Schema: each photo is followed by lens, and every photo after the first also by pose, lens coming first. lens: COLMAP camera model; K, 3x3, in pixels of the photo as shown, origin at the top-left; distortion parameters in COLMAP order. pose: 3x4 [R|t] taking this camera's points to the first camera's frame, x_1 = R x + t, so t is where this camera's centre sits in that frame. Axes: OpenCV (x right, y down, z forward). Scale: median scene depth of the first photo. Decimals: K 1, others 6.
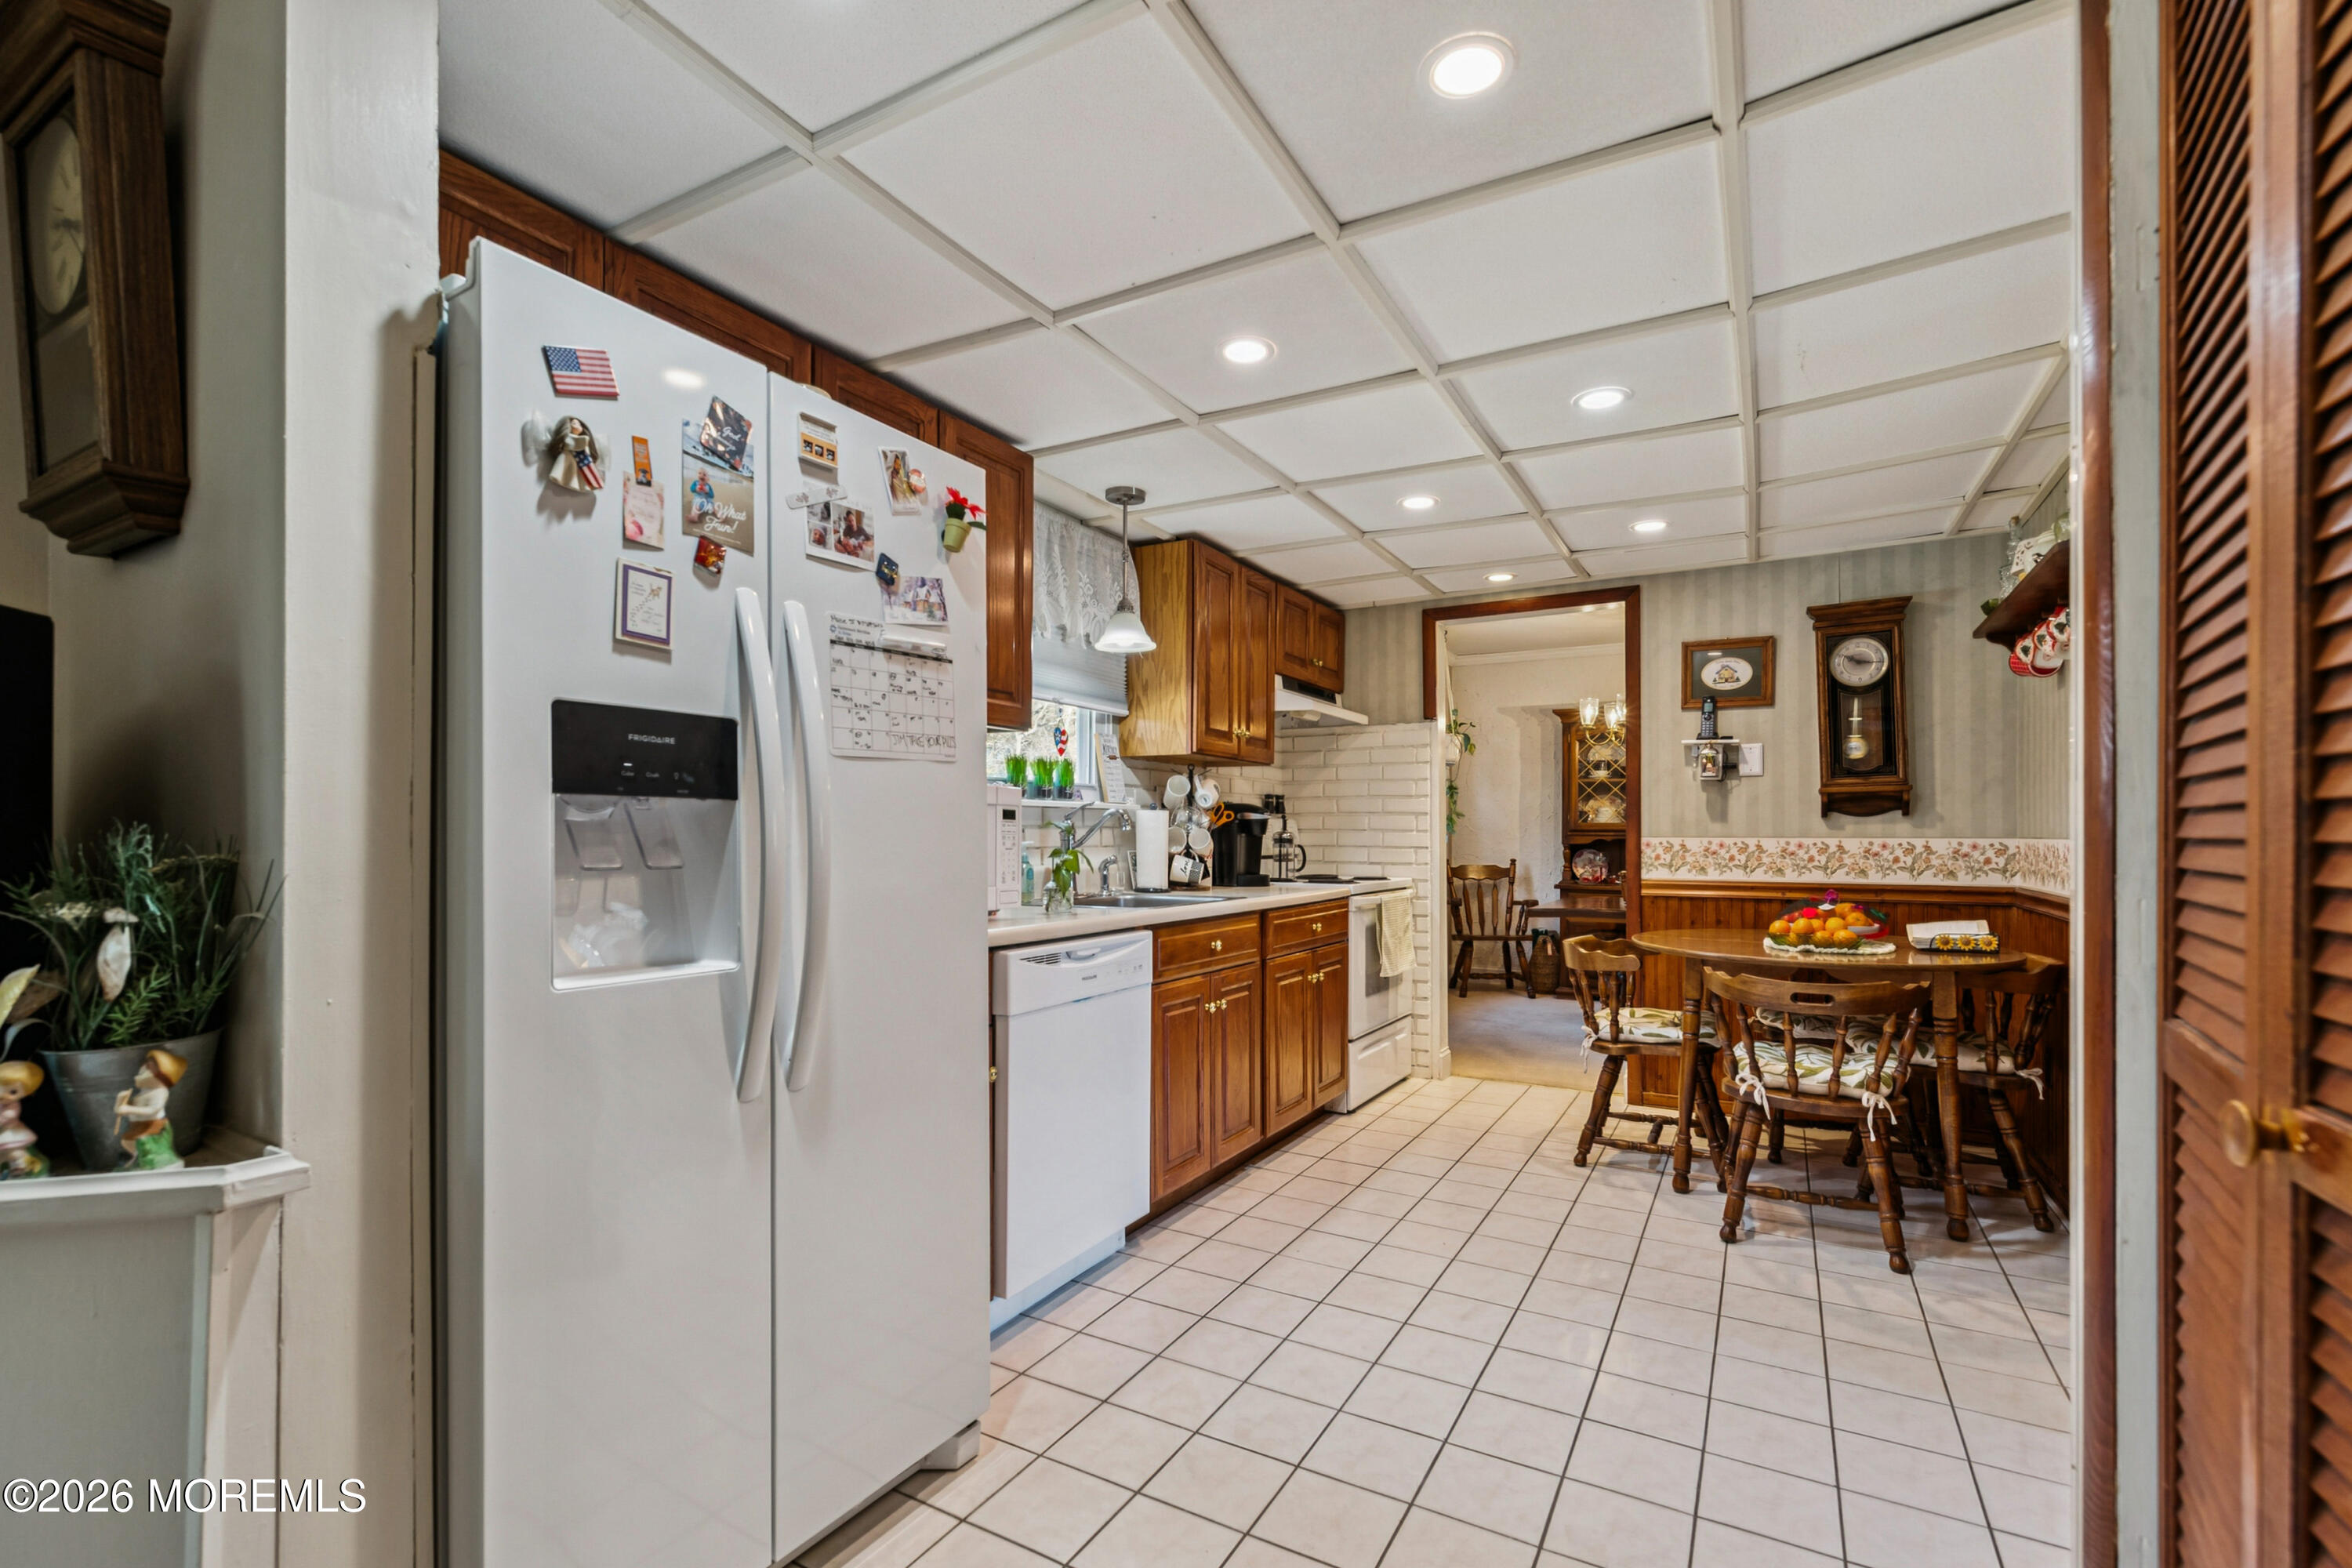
lens RADIAL K [[1040.8, 0, 1171.6], [0, 1040.8, 816.0], [0, 0, 1]] dist [-0.000212, 0.000041]
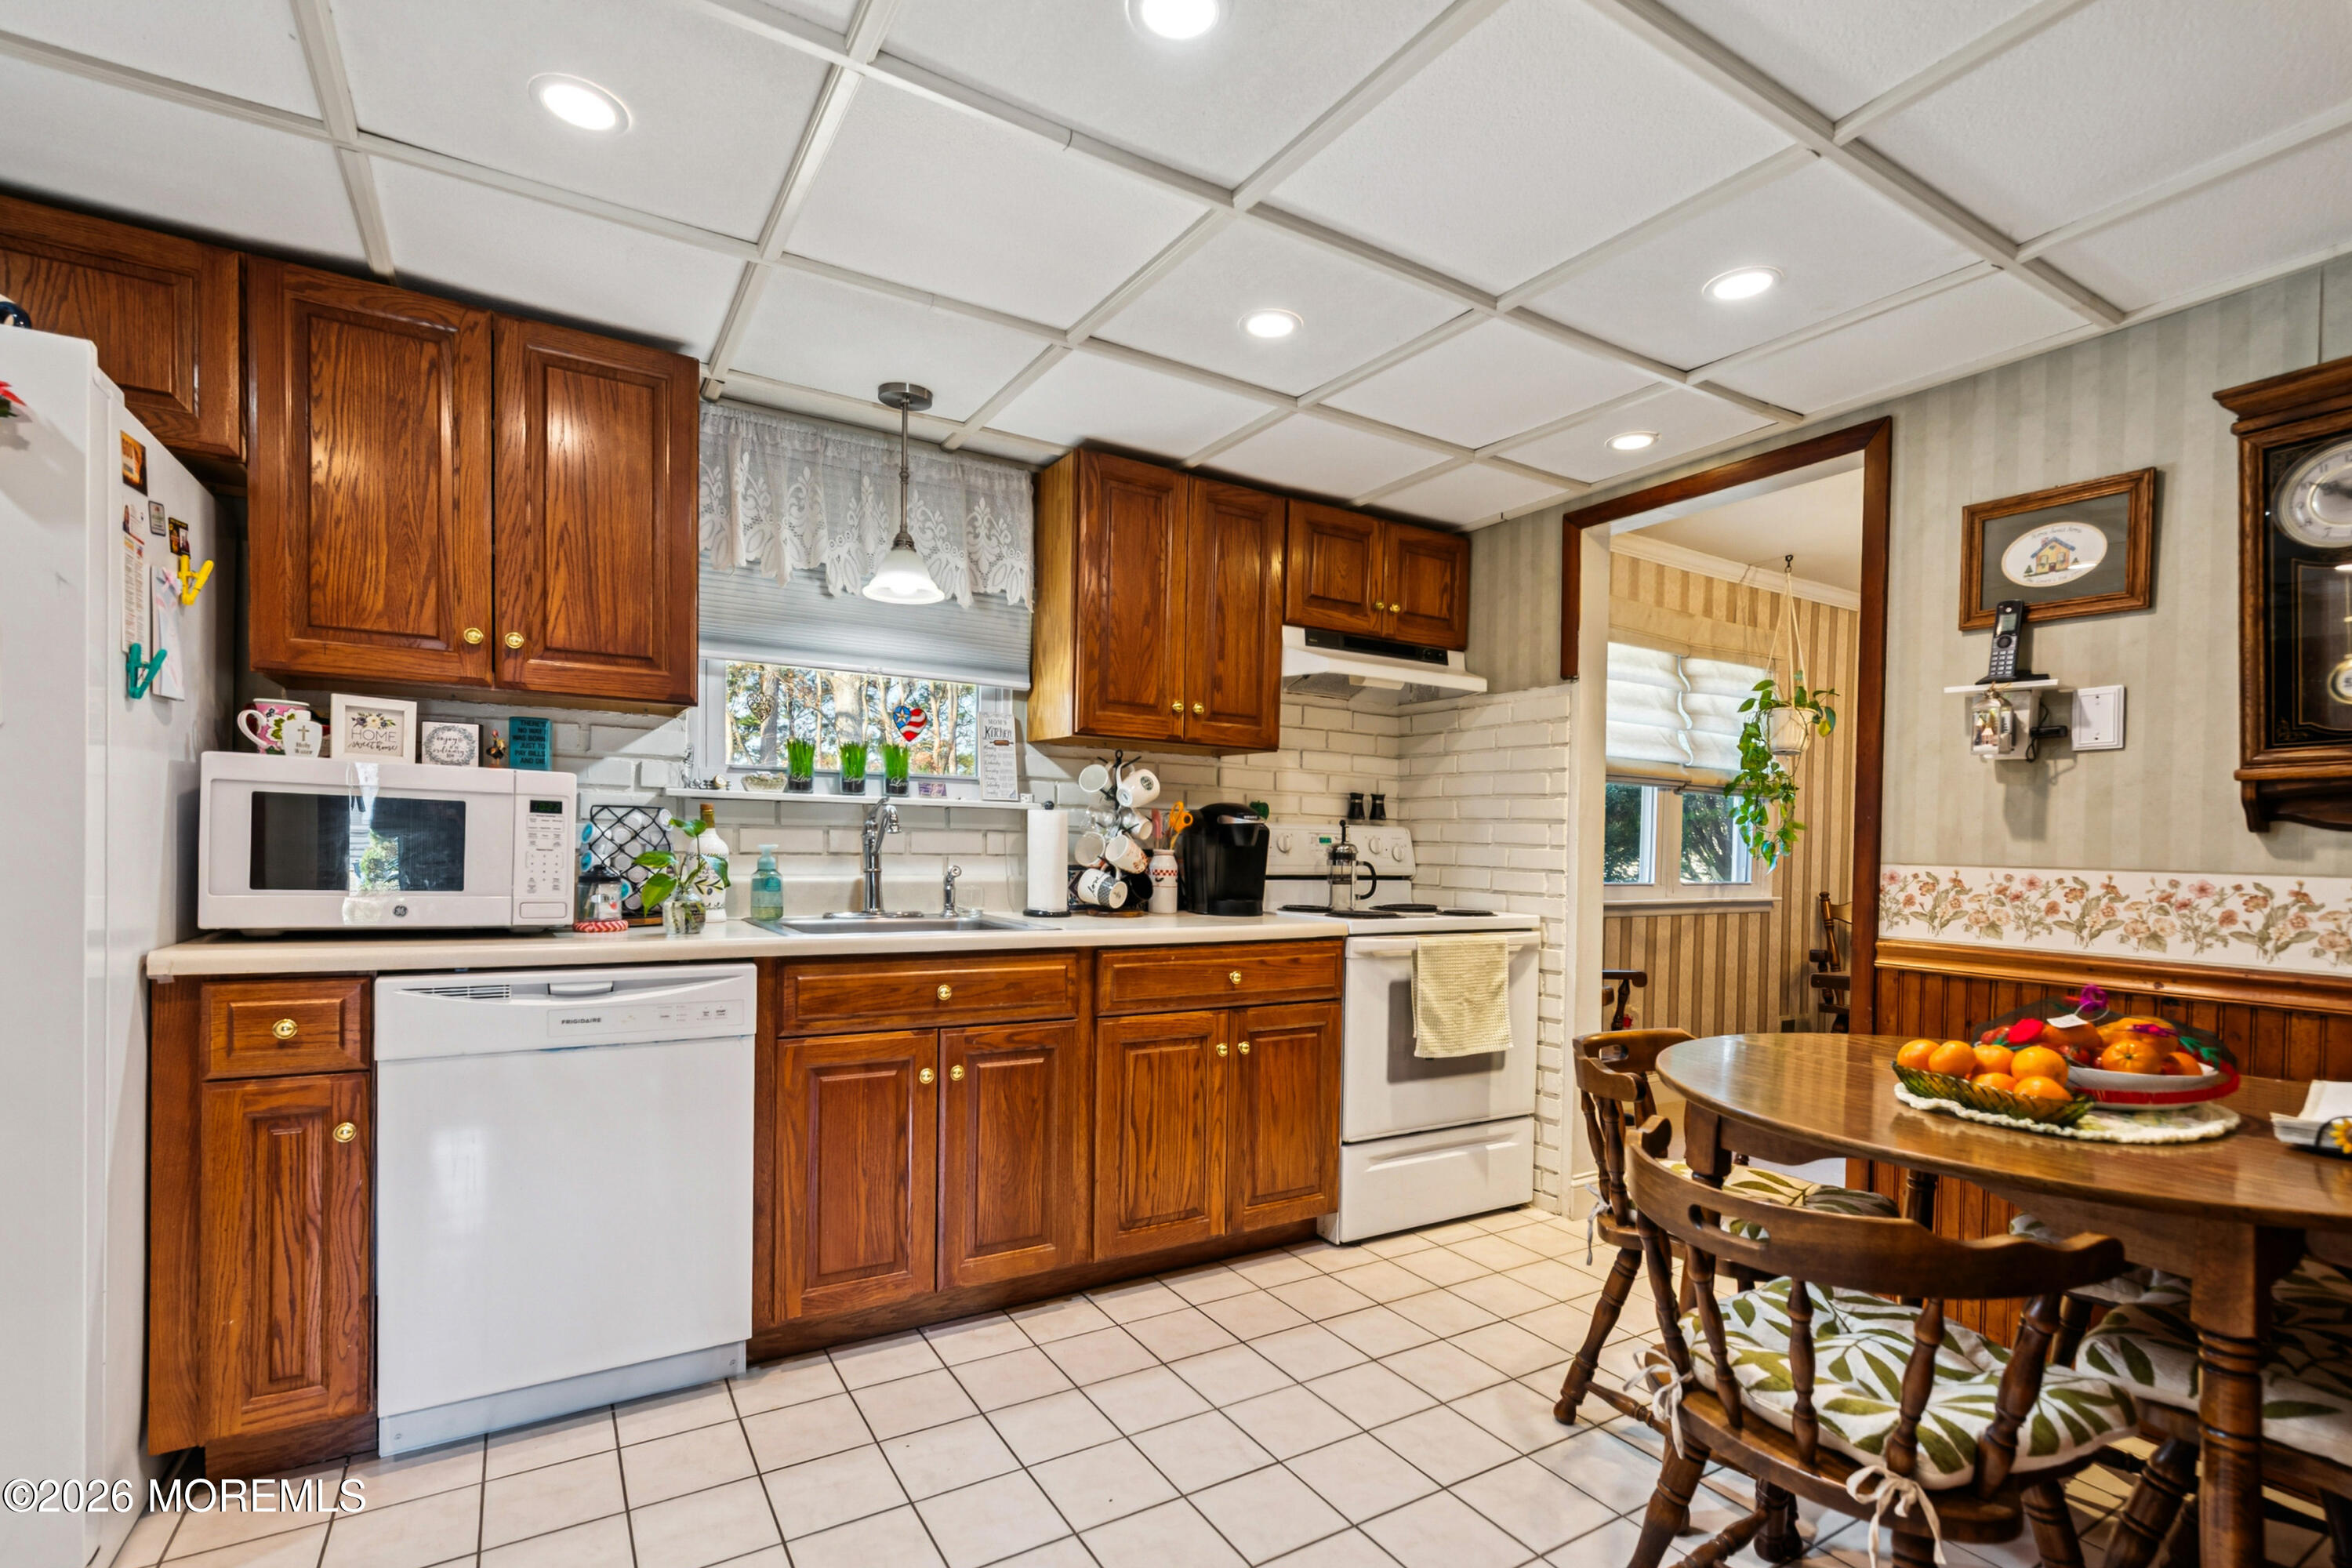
lens RADIAL K [[1069.6, 0, 1170.4], [0, 1069.6, 856.4], [0, 0, 1]] dist [-0.000439, 0.000005]
pose [[0.878467, 0.025361, -0.477129, 0.425008], [-0.012741, 0.999479, 0.029668, 0.004071], [0.477633, -0.019983, 0.878332, 0.330777]]
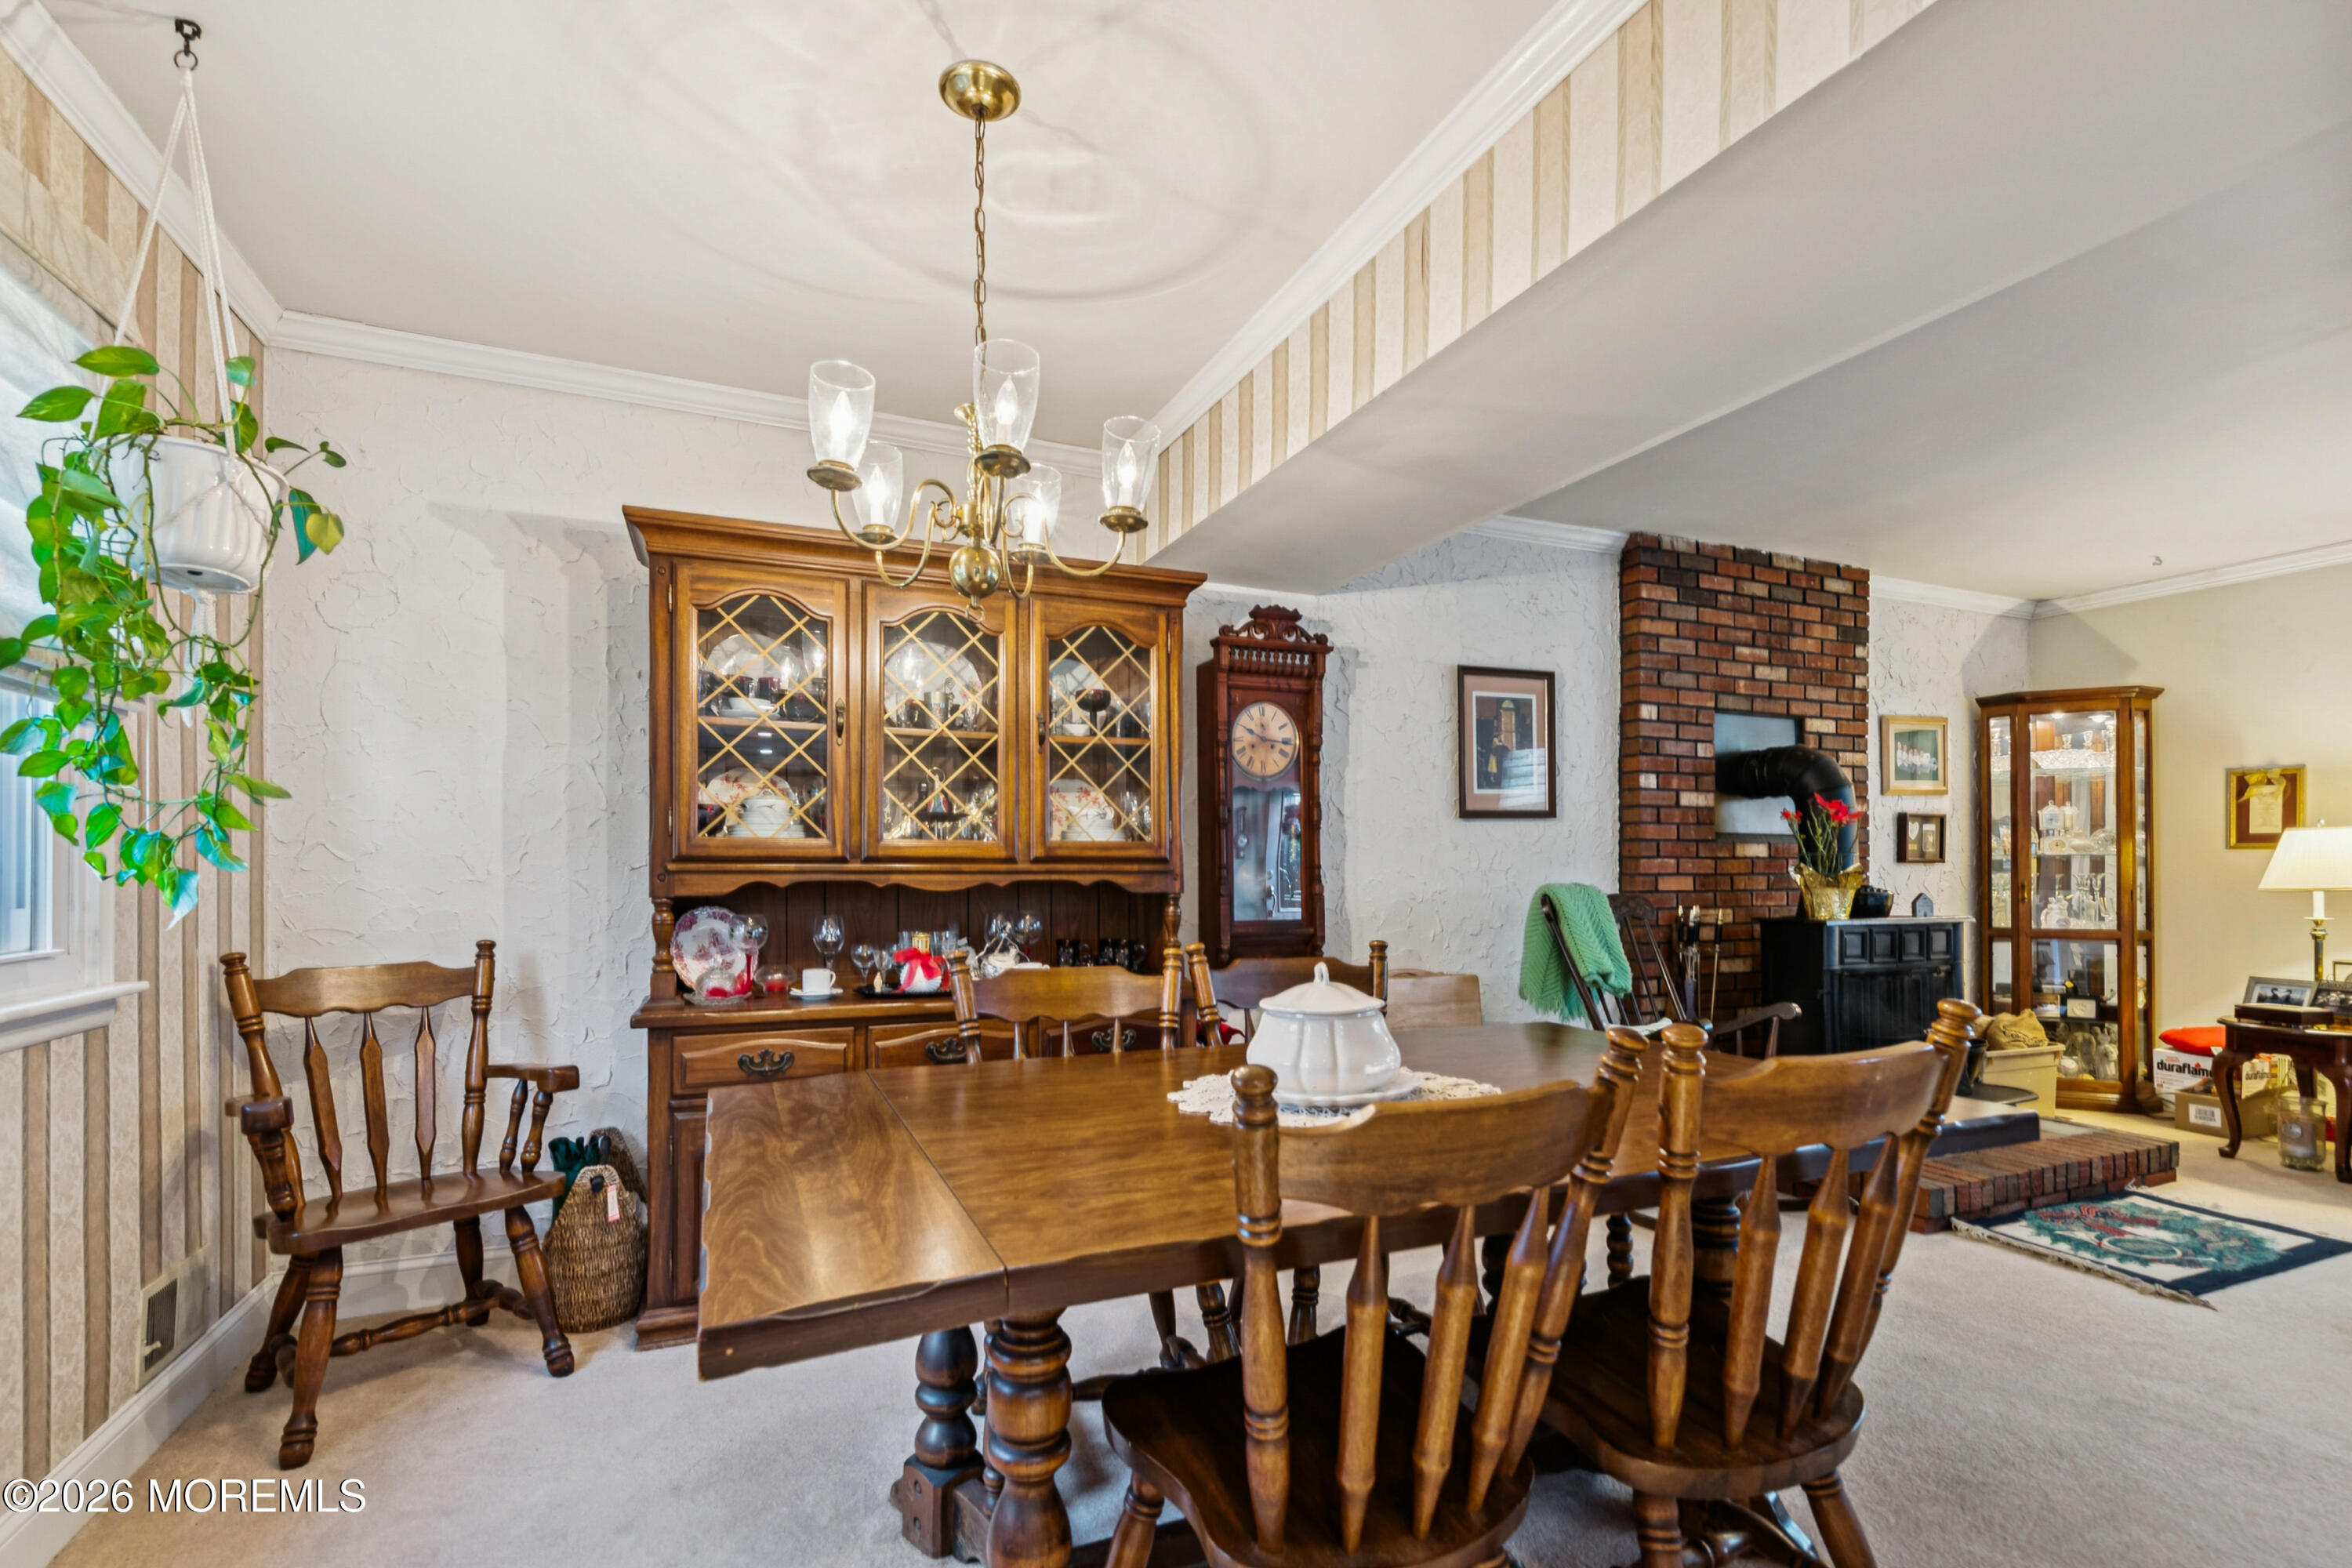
lens RADIAL K [[1056.3, 0, 1176.0], [0, 1056.3, 874.5], [0, 0, 1]] dist [-0.000161, 0.000019]
pose [[0.595603, -0.007866, 0.803240, 0.349308], [-0.010647, 0.999787, 0.017685, 0.019607], [-0.803208, -0.019085, 0.595392, 1.160519]]
